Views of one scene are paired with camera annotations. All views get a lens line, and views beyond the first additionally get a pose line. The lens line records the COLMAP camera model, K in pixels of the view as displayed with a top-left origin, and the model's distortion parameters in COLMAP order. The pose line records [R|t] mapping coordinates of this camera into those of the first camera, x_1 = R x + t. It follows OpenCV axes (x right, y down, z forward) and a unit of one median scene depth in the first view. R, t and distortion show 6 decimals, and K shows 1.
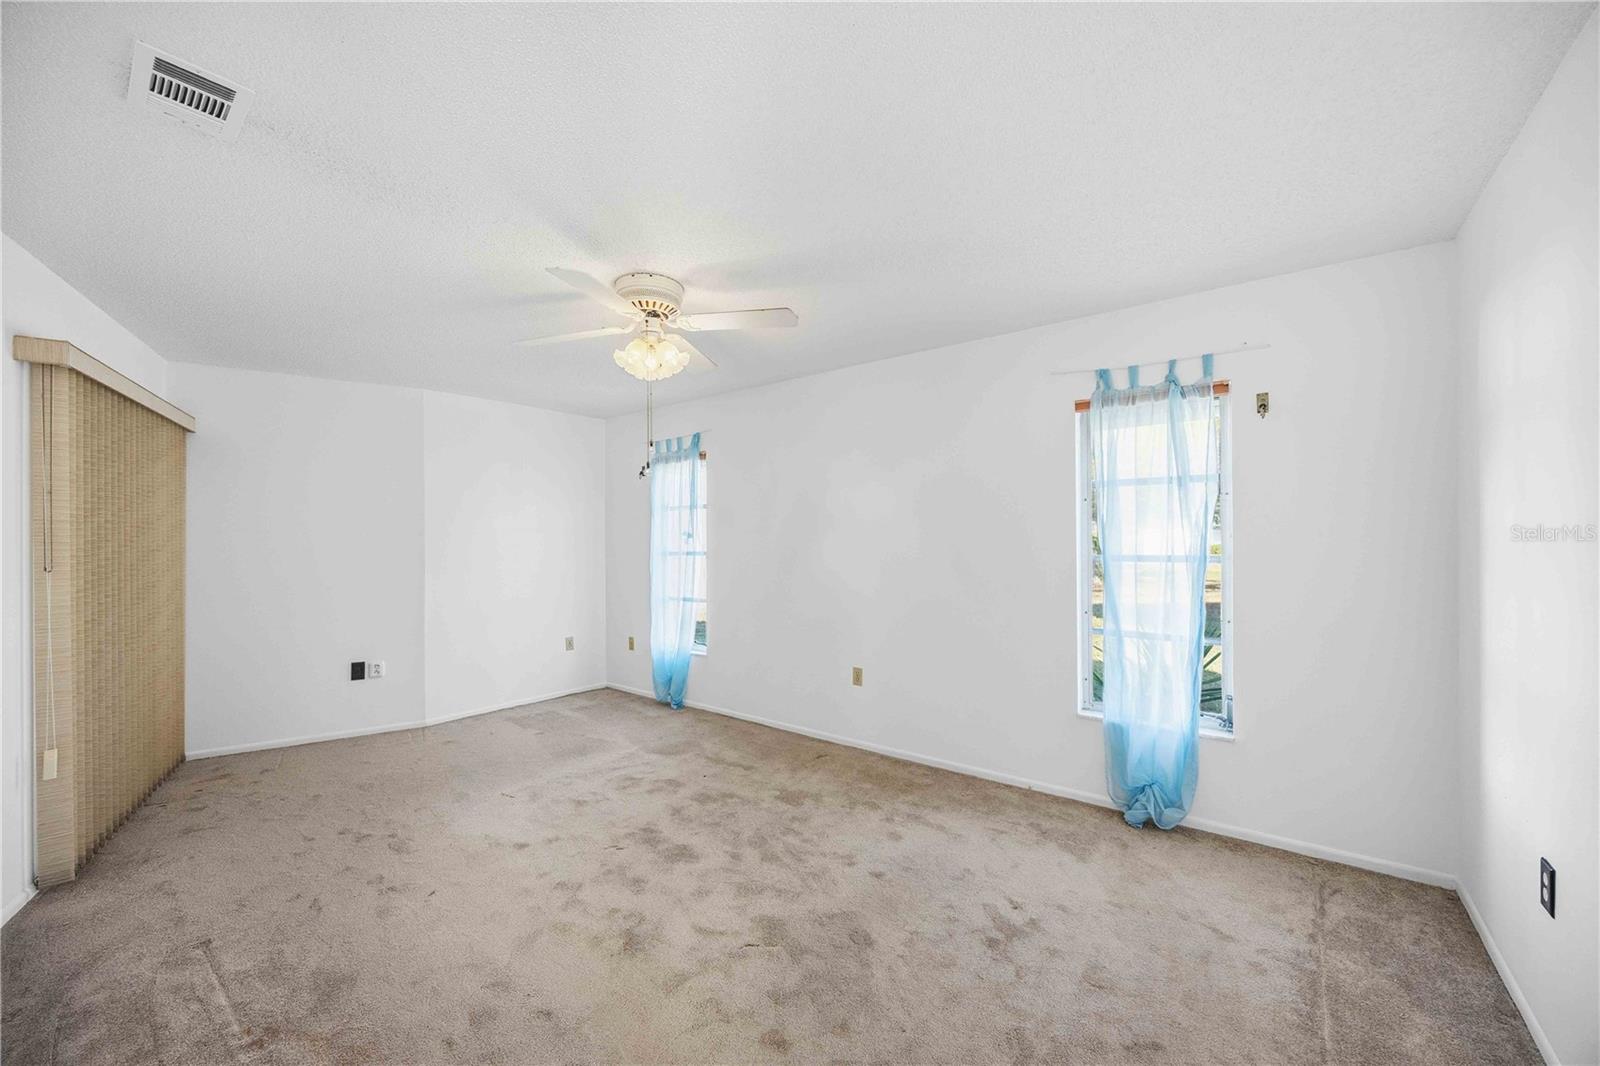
lens RADIAL K [[618.2, 0, 798.2], [0, 618.2, 538.4], [0, 0, 1]] dist [0.001741, -0.000351]
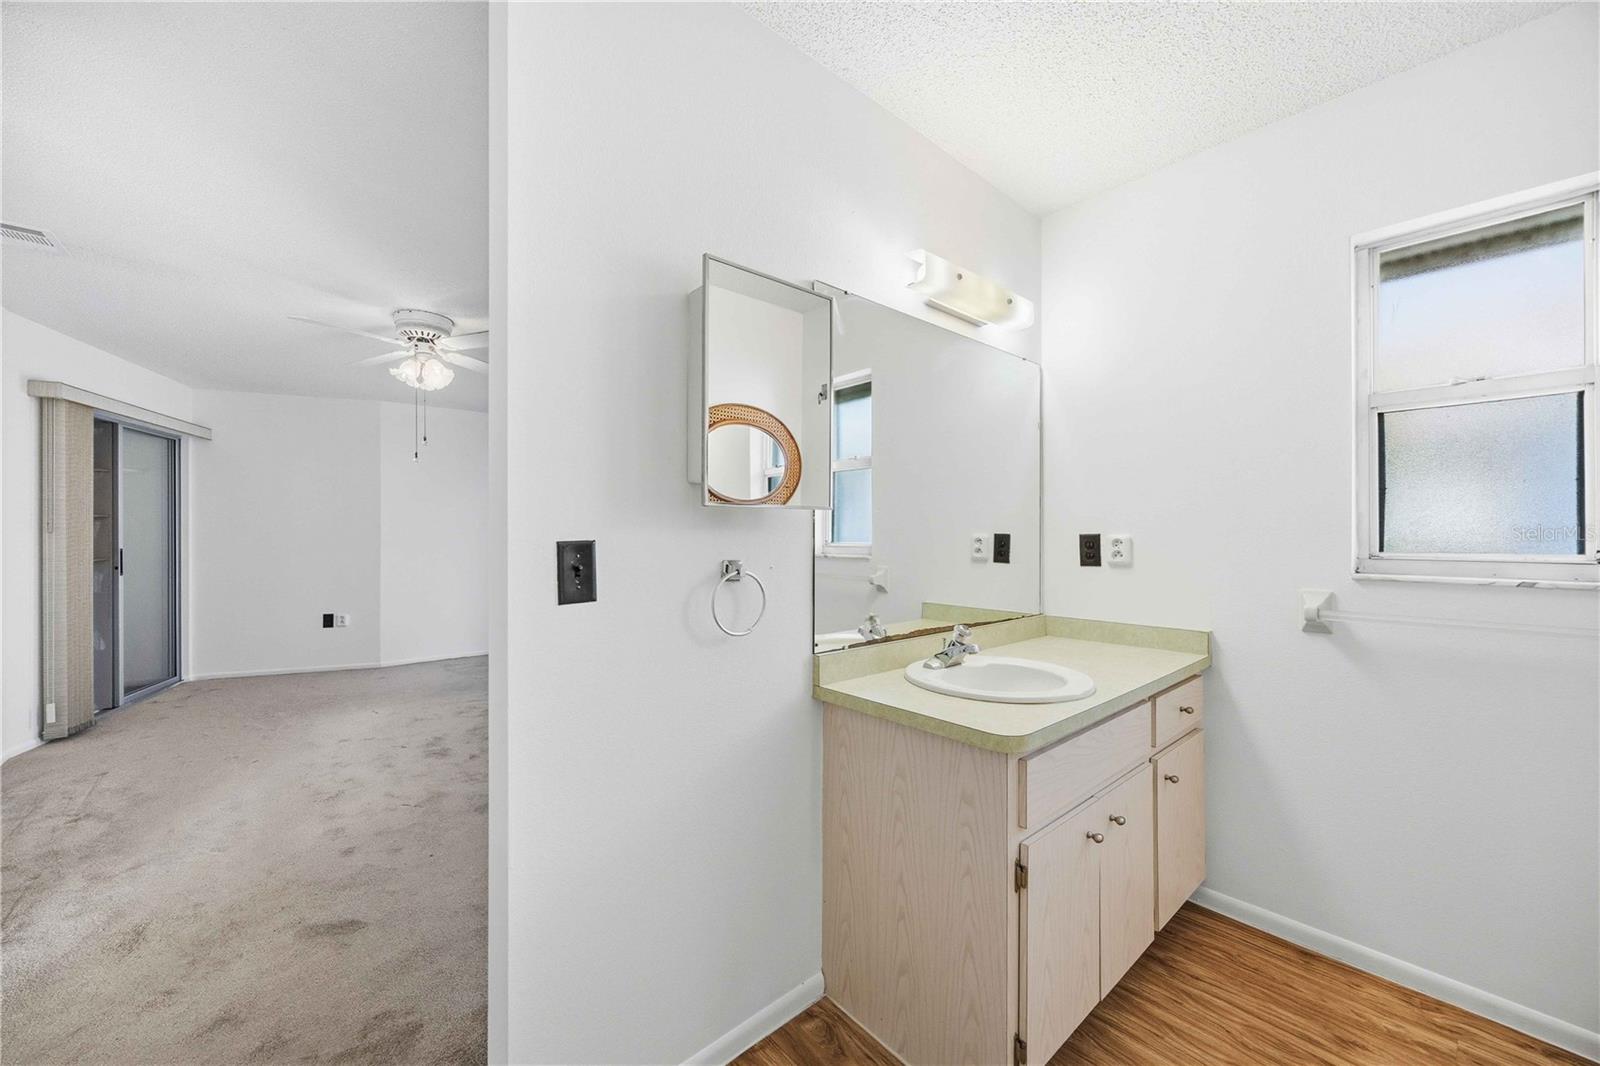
lens RADIAL K [[613.7, 0, 796.5], [0, 613.7, 533.7], [0, 0, 1]] dist [-0.000791, -0.000126]
pose [[0.982017, 0.001464, -0.188785, 0.874905], [-0.001285, 0.999999, 0.001070, 0.049932], [0.188786, -0.000808, 0.982018, -0.141039]]
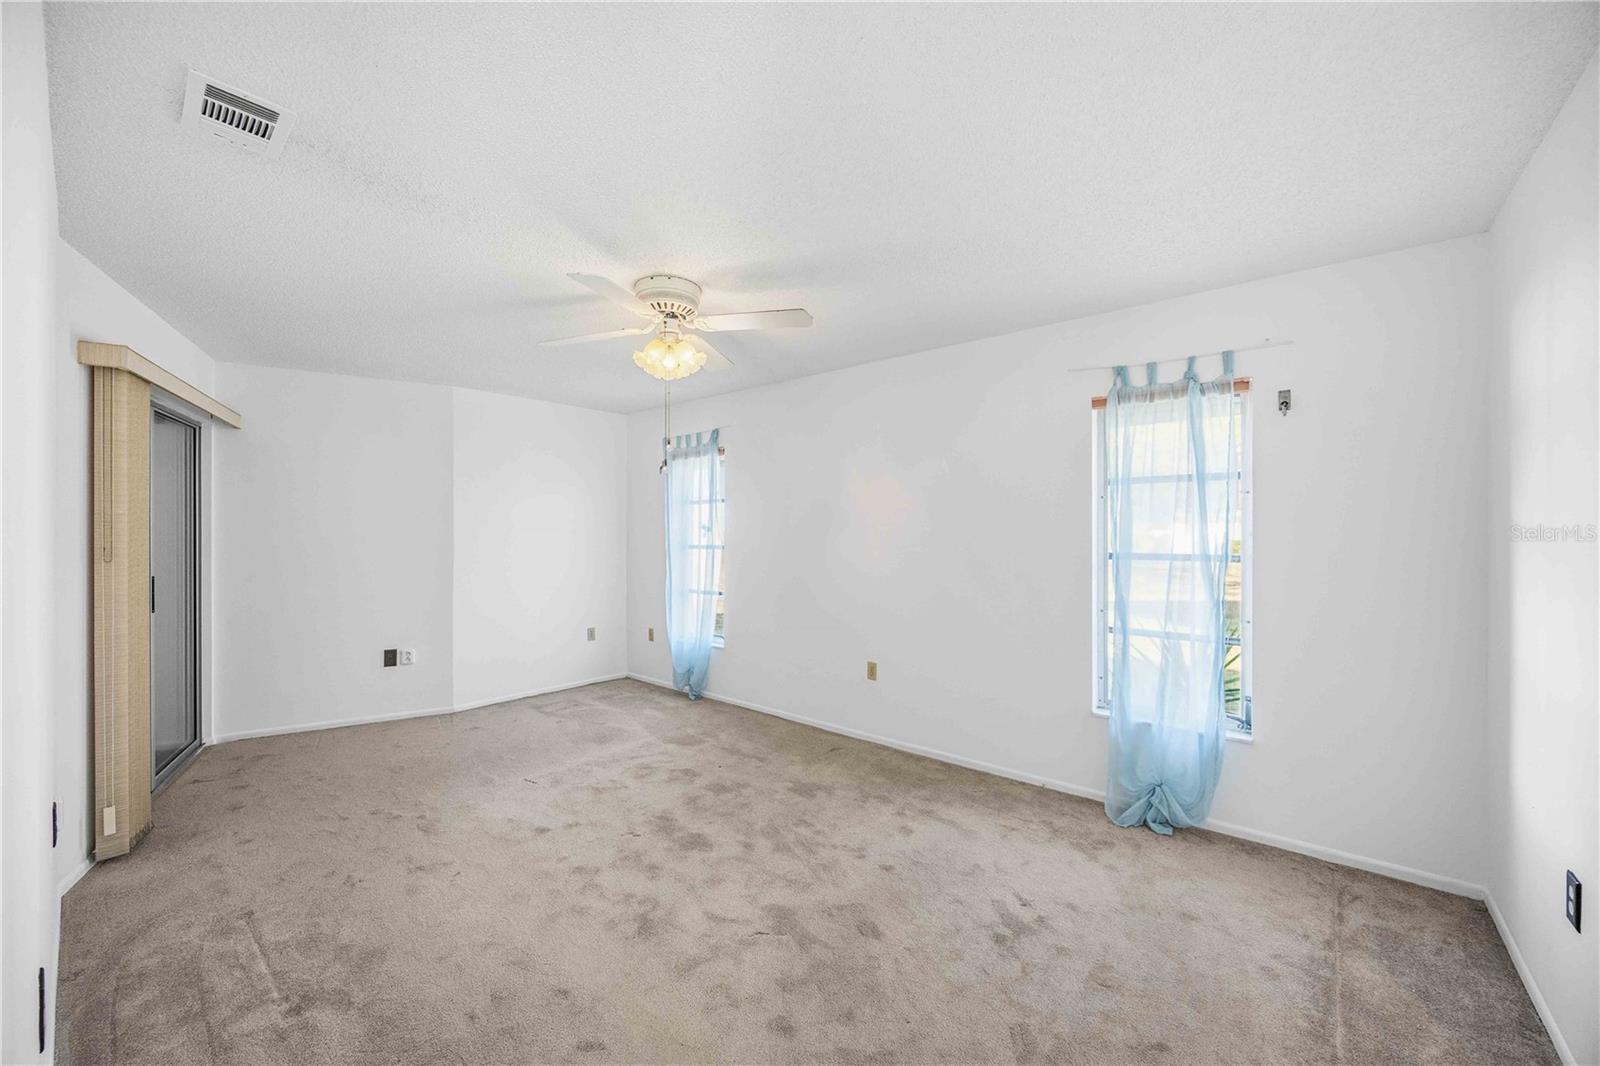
lens RADIAL K [[616.2, 0, 793.8], [0, 616.2, 531.5], [0, 0, 1]] dist [0.000516, 0.000294]
pose [[0.999137, 0.006195, -0.041079, 0.013479], [-0.006122, 0.999979, 0.001902, -0.008377], [0.041090, -0.001649, 0.999154, -0.013822]]
